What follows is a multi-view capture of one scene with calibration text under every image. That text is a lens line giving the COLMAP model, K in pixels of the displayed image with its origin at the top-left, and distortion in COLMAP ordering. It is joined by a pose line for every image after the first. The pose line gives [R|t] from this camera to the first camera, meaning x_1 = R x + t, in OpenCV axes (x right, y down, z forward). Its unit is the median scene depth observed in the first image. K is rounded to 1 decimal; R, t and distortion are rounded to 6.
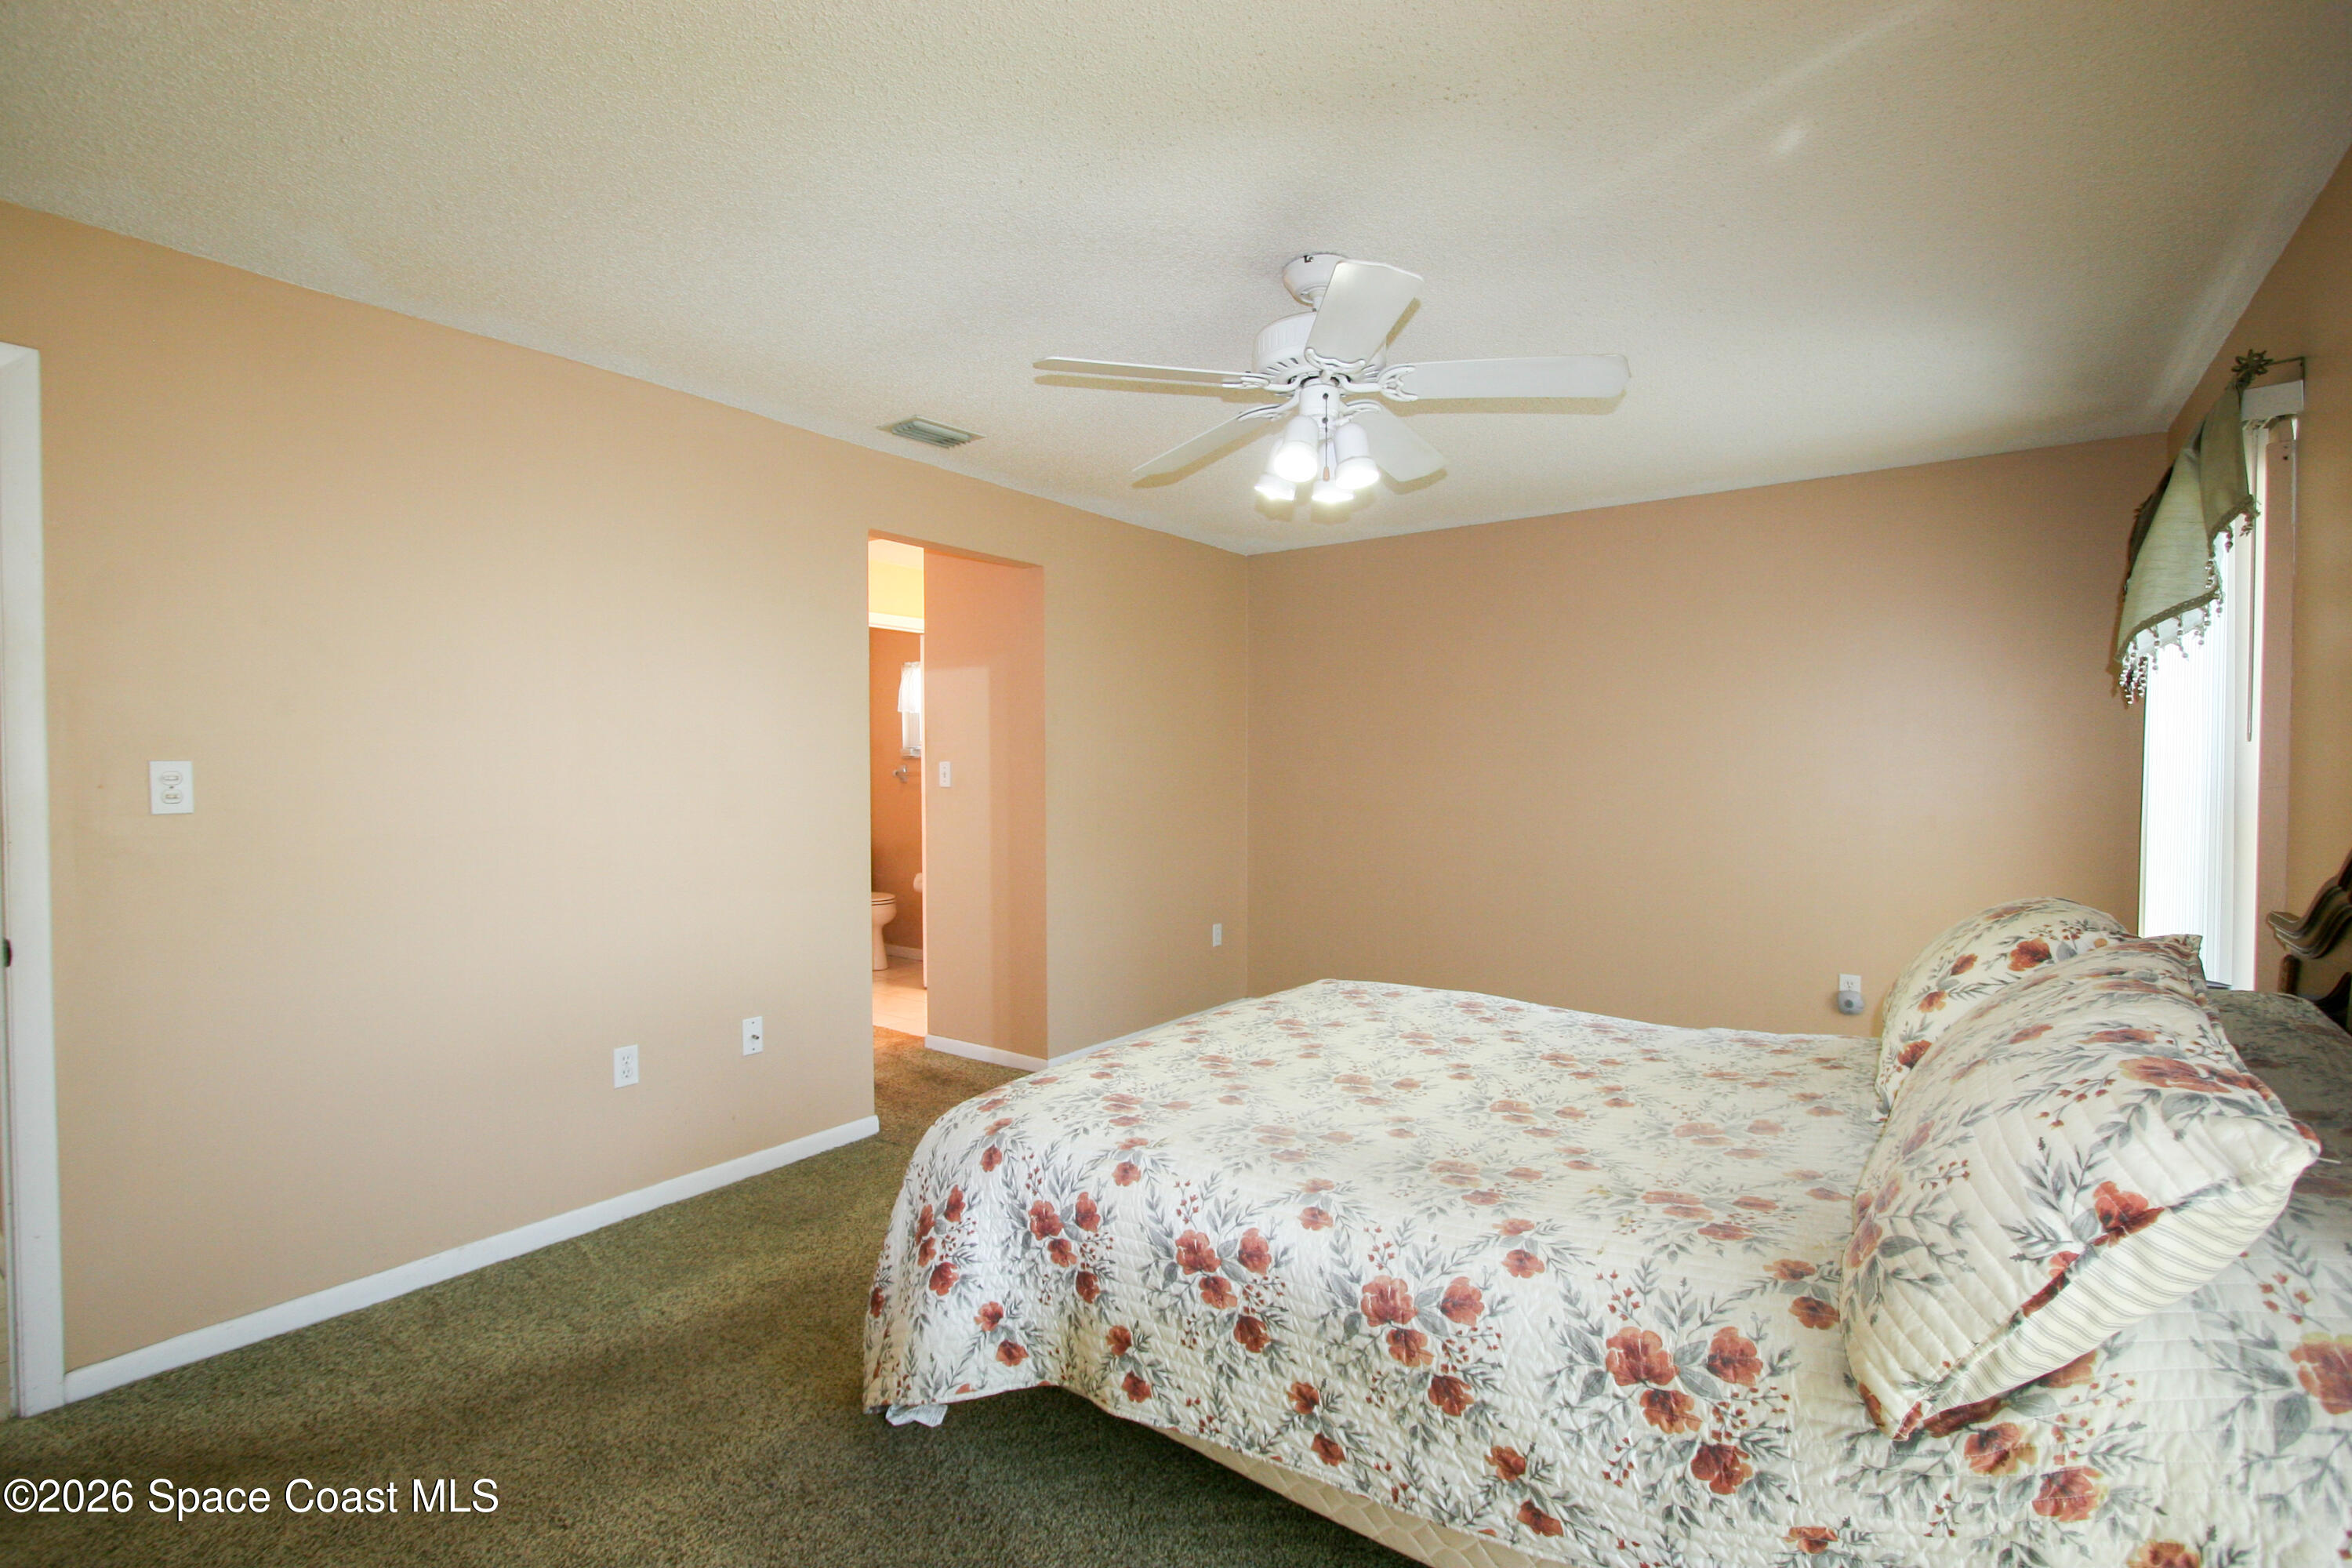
lens RADIAL K [[1084.4, 0, 1171.1], [0, 1084.4, 794.0], [0, 0, 1]] dist [-0.014157, 0.001537]
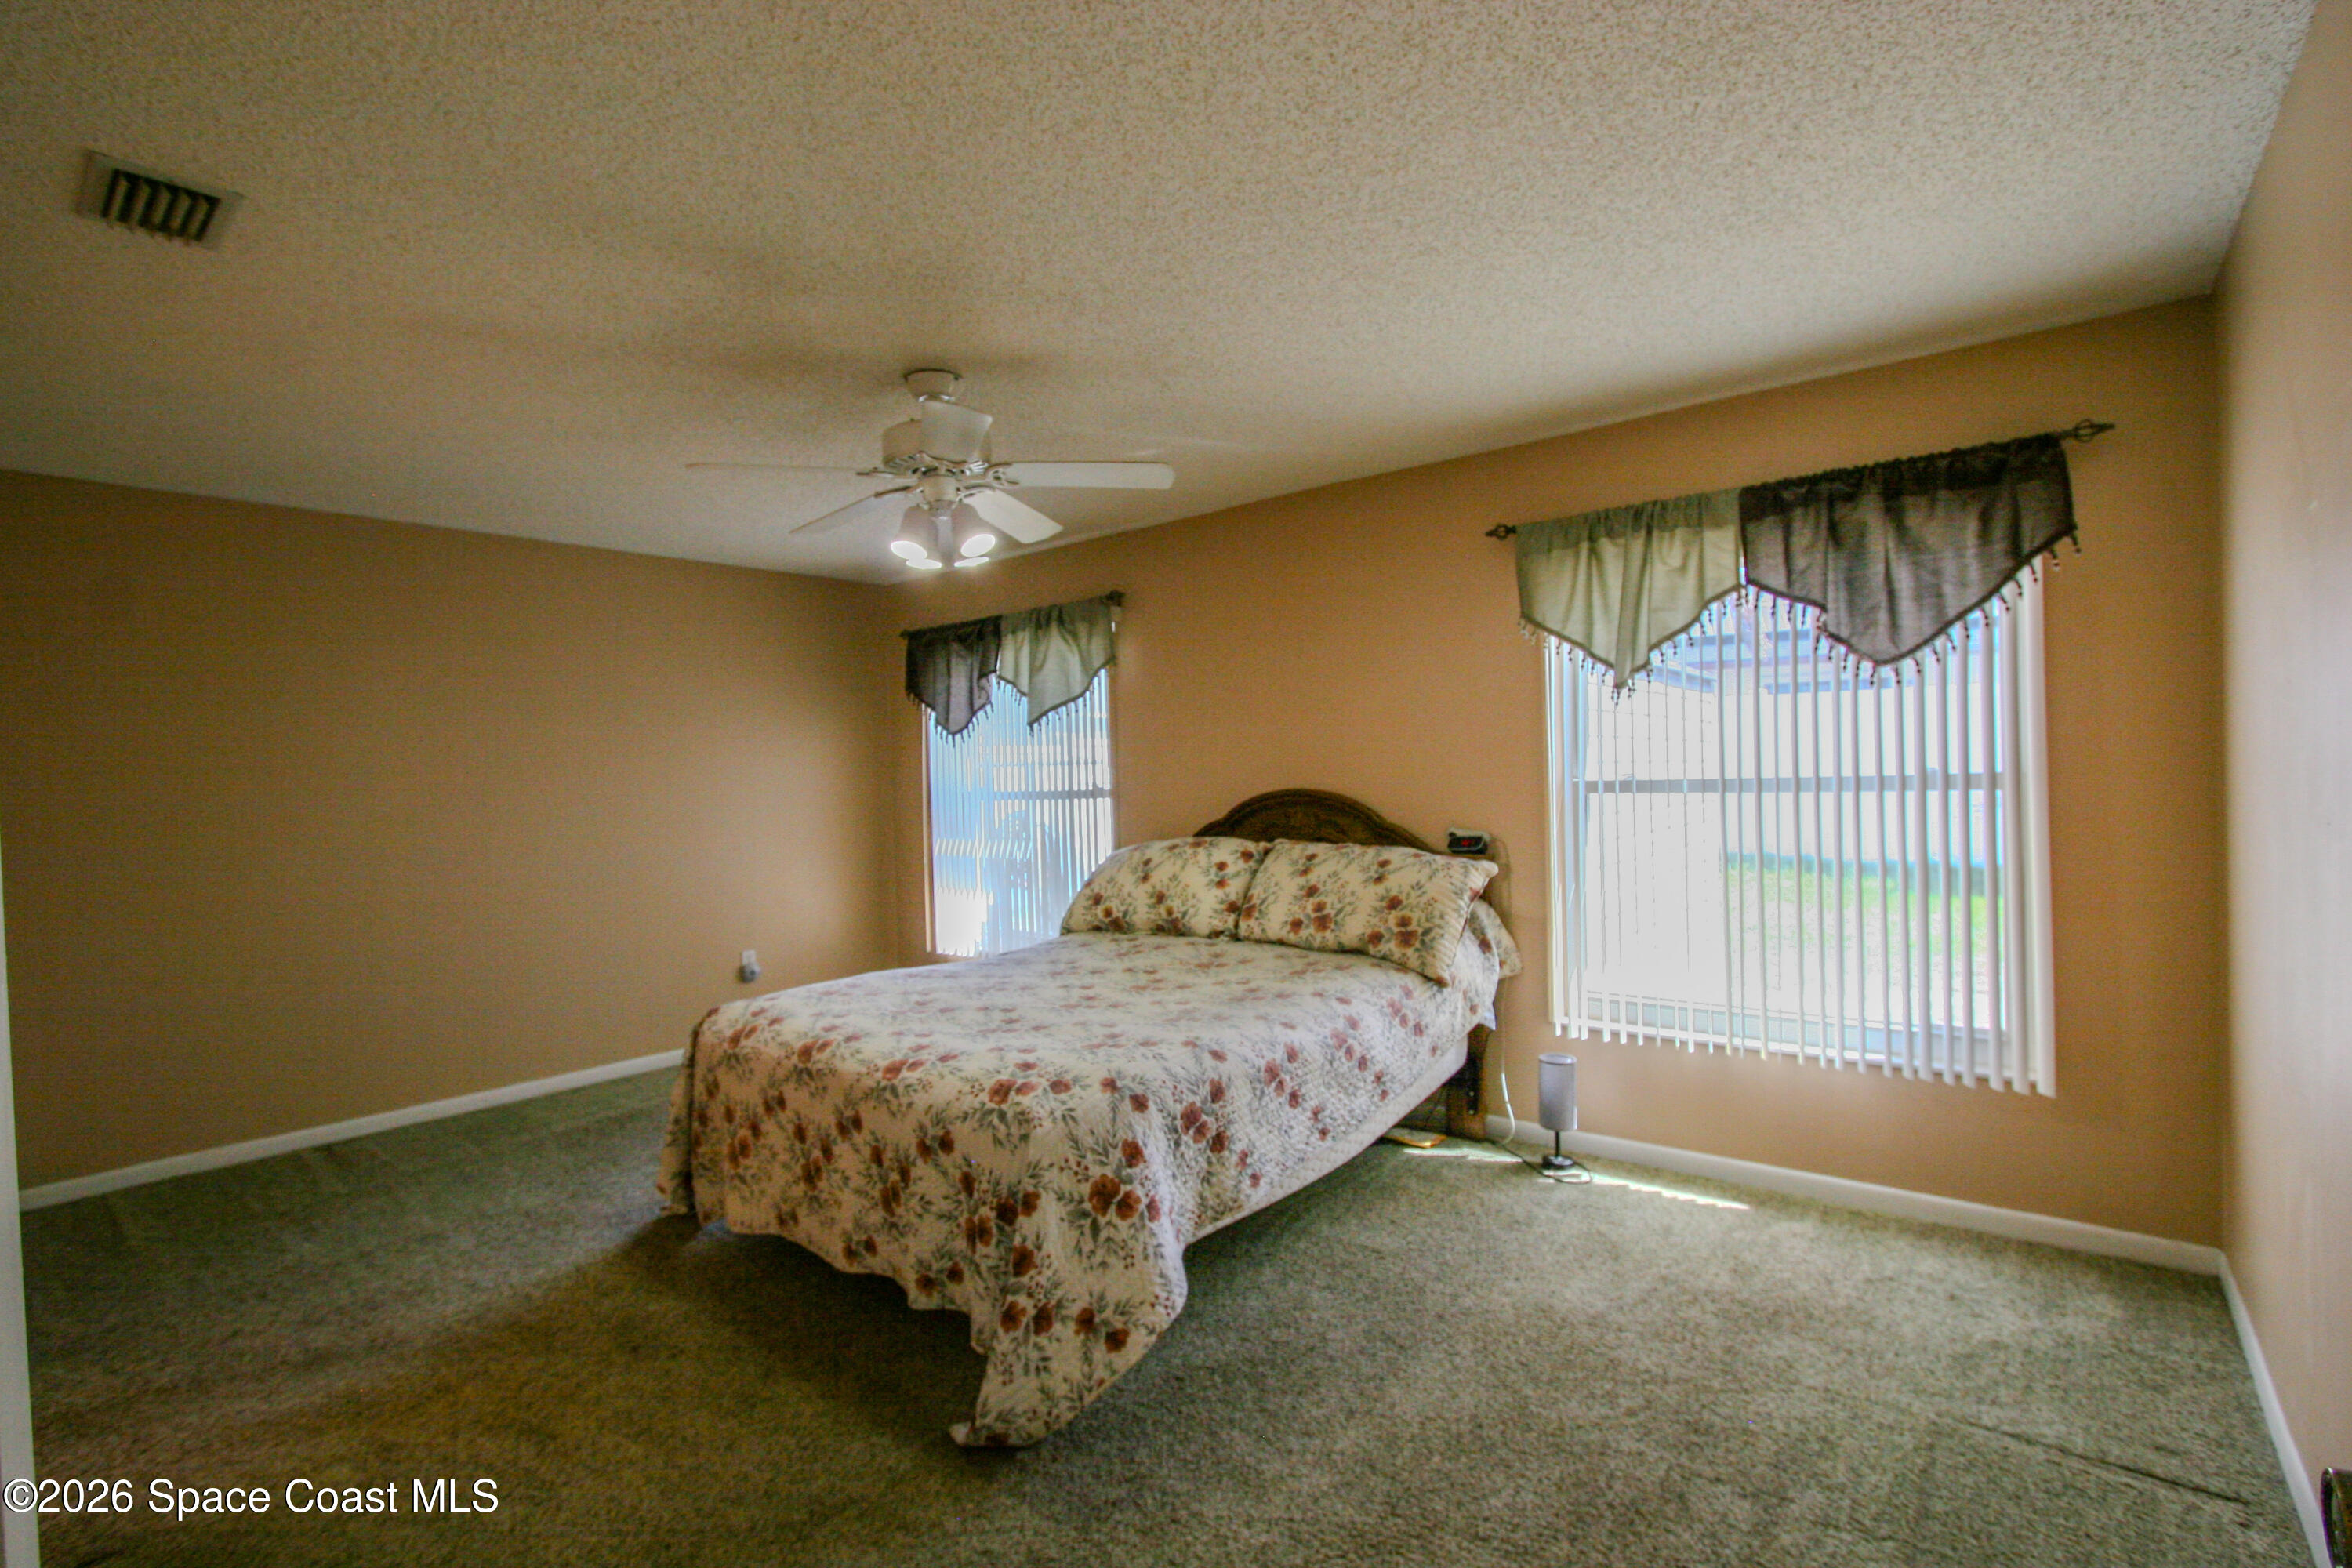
lens RADIAL K [[1084.4, 0, 1171.1], [0, 1084.4, 794.0], [0, 0, 1]] dist [-0.014157, 0.001537]
pose [[0.048667, -0.011560, 0.998748, -1.471350], [0.049775, 0.998719, 0.009134, -0.018678], [-0.997574, 0.049268, 0.049180, 0.950874]]
